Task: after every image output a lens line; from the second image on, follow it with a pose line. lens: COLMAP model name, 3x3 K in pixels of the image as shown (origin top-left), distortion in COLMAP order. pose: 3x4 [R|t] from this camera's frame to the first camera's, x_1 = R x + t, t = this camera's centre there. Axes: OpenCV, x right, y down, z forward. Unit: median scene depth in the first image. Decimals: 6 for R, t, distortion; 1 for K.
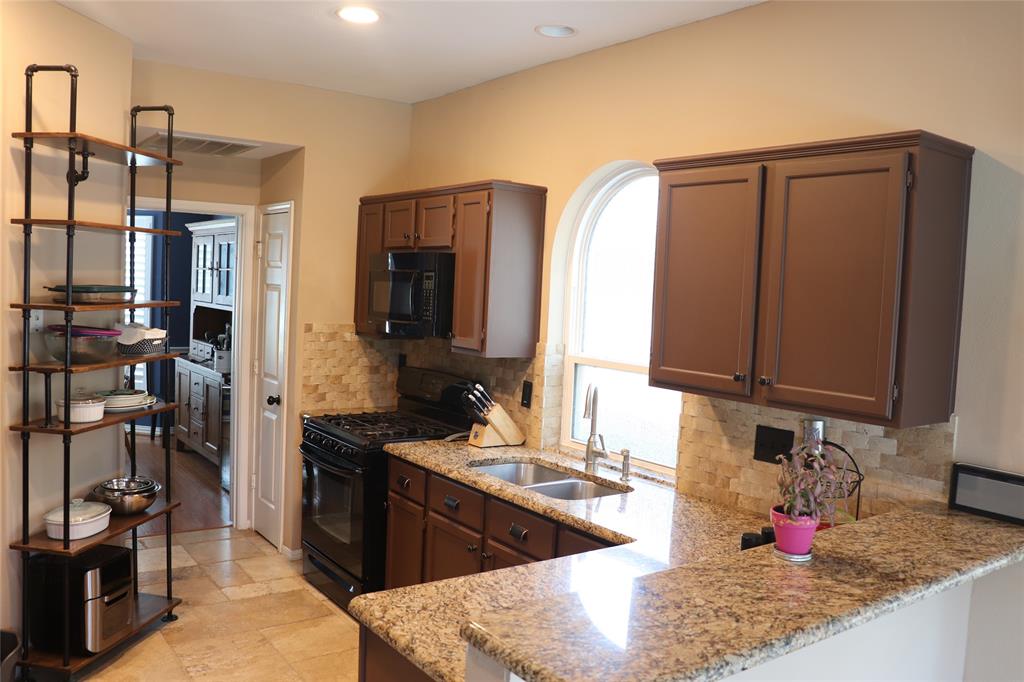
lens RADIAL K [[855.2, 0, 506.8], [0, 855.2, 341.2], [0, 0, 1]] dist [-0.155745, 0.112817]
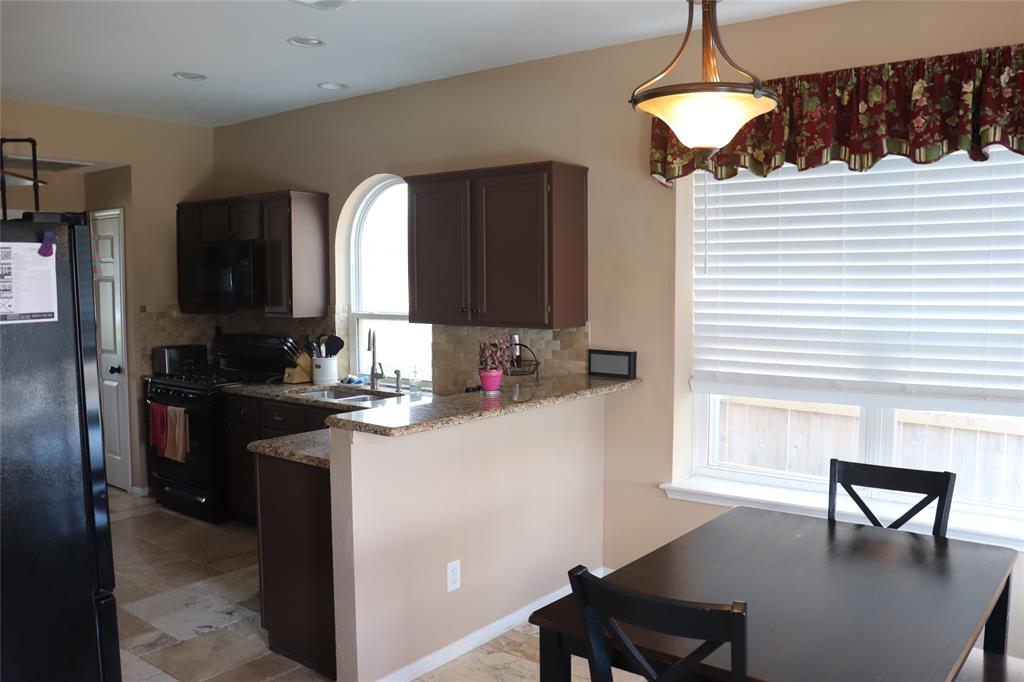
lens RADIAL K [[855.2, 0, 508.0], [0, 855.2, 343.7], [0, 0, 1]] dist [-0.155745, 0.112817]
pose [[0.960141, -0.071339, 0.270260, -0.070171], [0.066213, 0.997411, 0.028049, 0.050347], [-0.271561, -0.009037, 0.962379, -0.456936]]
